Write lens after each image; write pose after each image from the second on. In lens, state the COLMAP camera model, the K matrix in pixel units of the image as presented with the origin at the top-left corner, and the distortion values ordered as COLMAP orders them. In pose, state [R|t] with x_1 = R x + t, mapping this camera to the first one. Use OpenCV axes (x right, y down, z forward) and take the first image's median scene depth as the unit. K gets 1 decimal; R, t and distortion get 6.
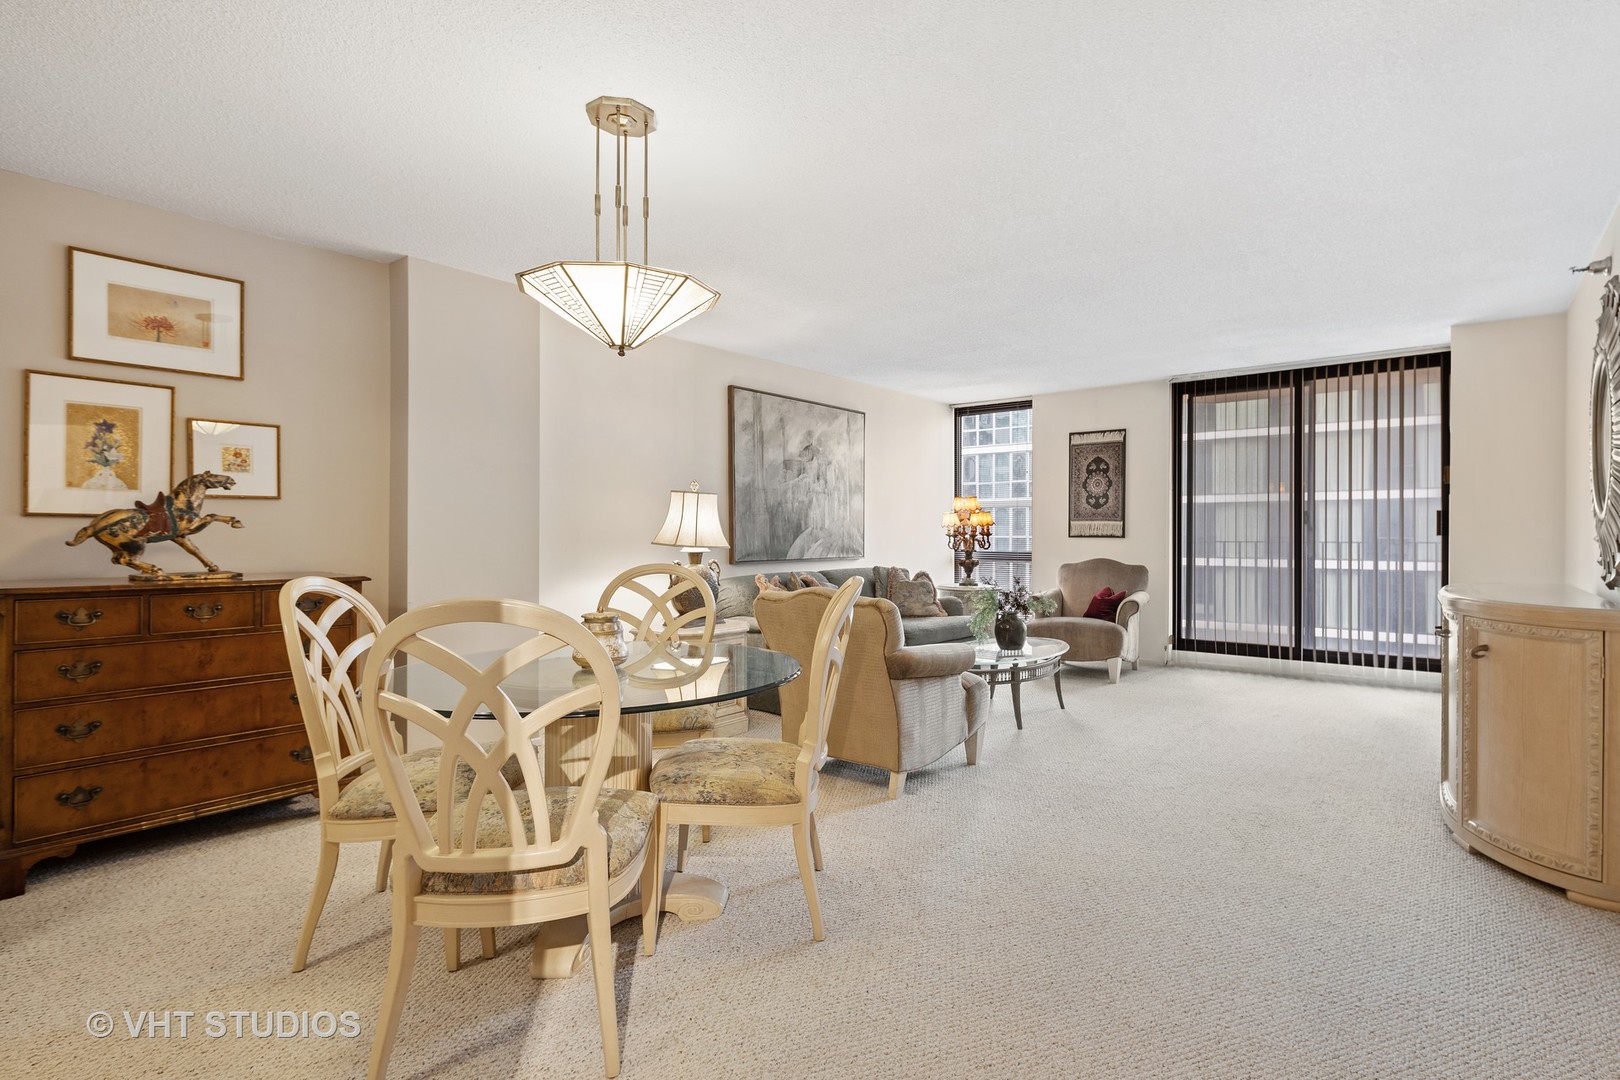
lens RADIAL K [[785.1, 0, 824.5], [0, 785.1, 525.5], [0, 0, 1]] dist [0.017413, 0.000016]
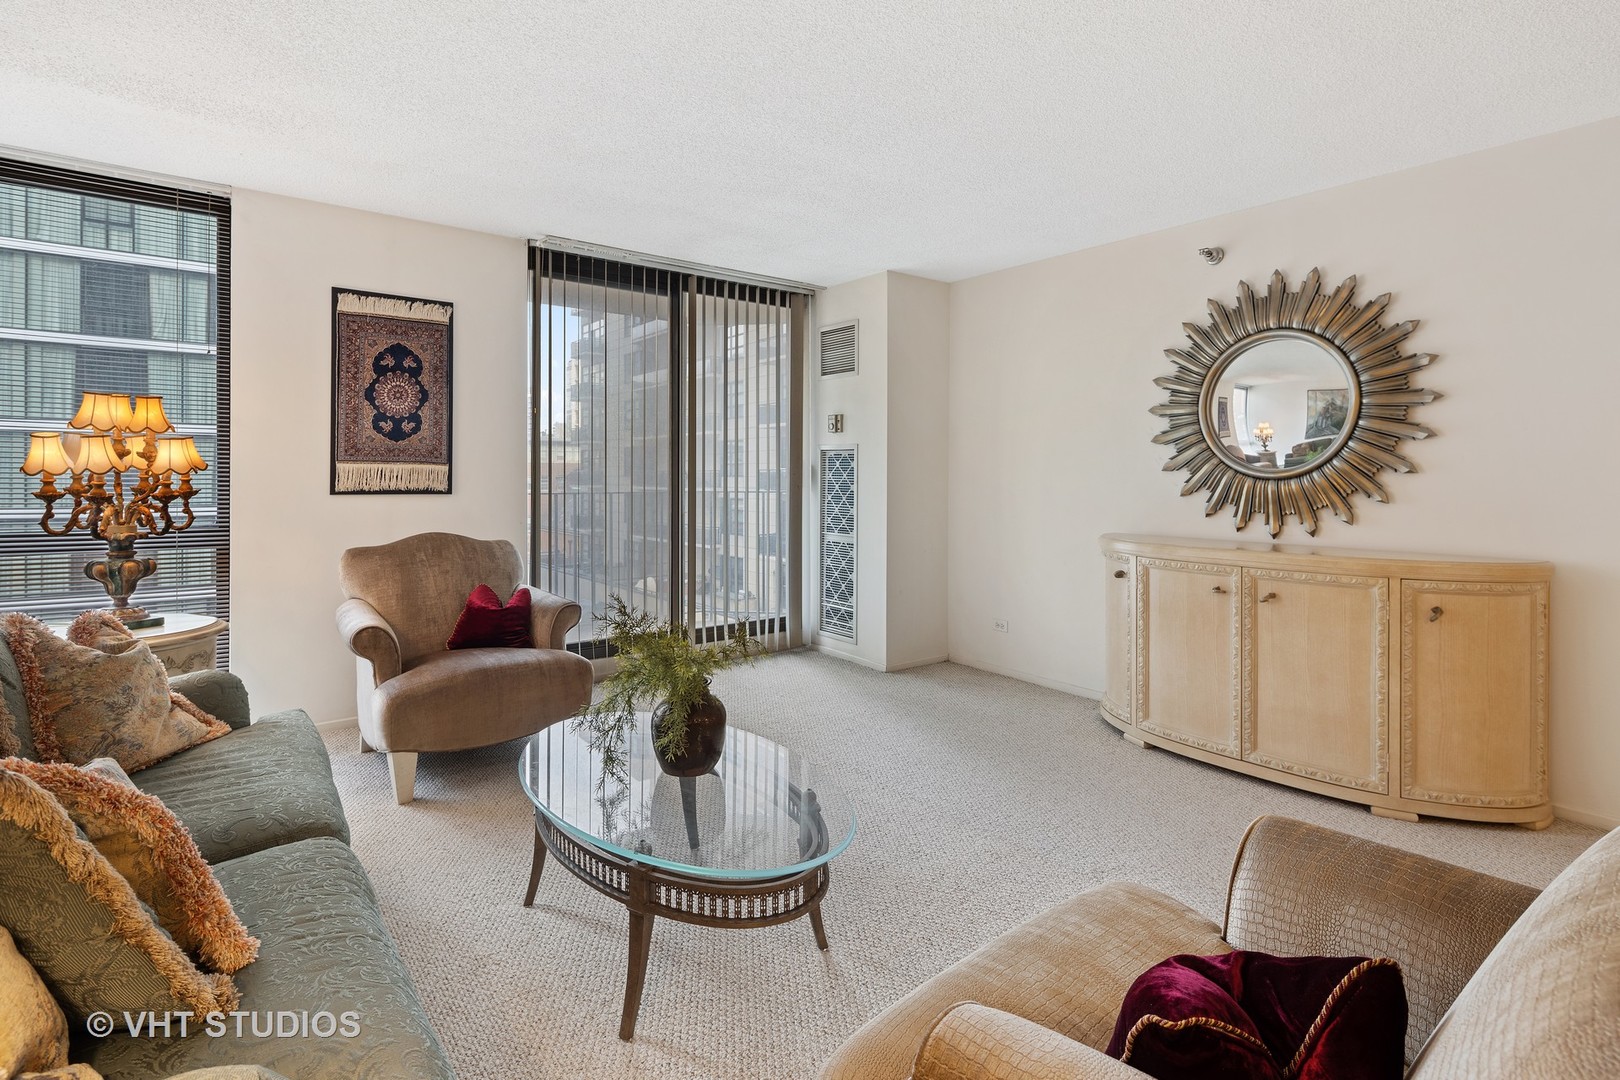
lens RADIAL K [[832.4, 0, 834.1], [0, 832.4, 481.3], [0, 0, 1]] dist [-0.006519, -0.000774]
pose [[0.216769, -0.008581, 0.976185, -0.144469], [-0.008715, 0.999905, 0.010724, -0.002178], [-0.976184, -0.010832, 0.216674, 0.589378]]
